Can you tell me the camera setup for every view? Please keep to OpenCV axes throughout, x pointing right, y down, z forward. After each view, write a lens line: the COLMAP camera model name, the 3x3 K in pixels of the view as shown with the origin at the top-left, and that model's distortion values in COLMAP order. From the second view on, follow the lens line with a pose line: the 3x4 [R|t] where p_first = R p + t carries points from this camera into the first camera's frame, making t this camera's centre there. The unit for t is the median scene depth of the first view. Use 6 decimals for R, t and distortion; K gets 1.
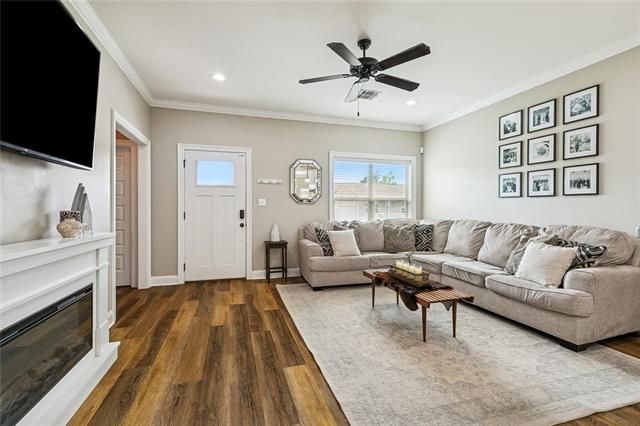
lens RADIAL K [[286.4, 0, 317.7], [0, 286.4, 210.2], [0, 0, 1]] dist [-0.000838, -0.000411]
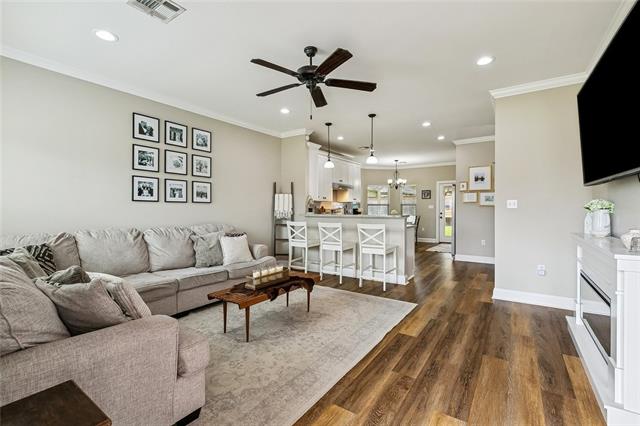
lens RADIAL K [[286.4, 0, 318.0], [0, 286.4, 210.5], [0, 0, 1]] dist [-0.000838, -0.000411]
pose [[-0.620477, -0.008748, 0.784176, -0.839471], [0.004026, 0.999889, 0.014341, -0.046827], [-0.784214, 0.012056, -0.620373, 2.099029]]
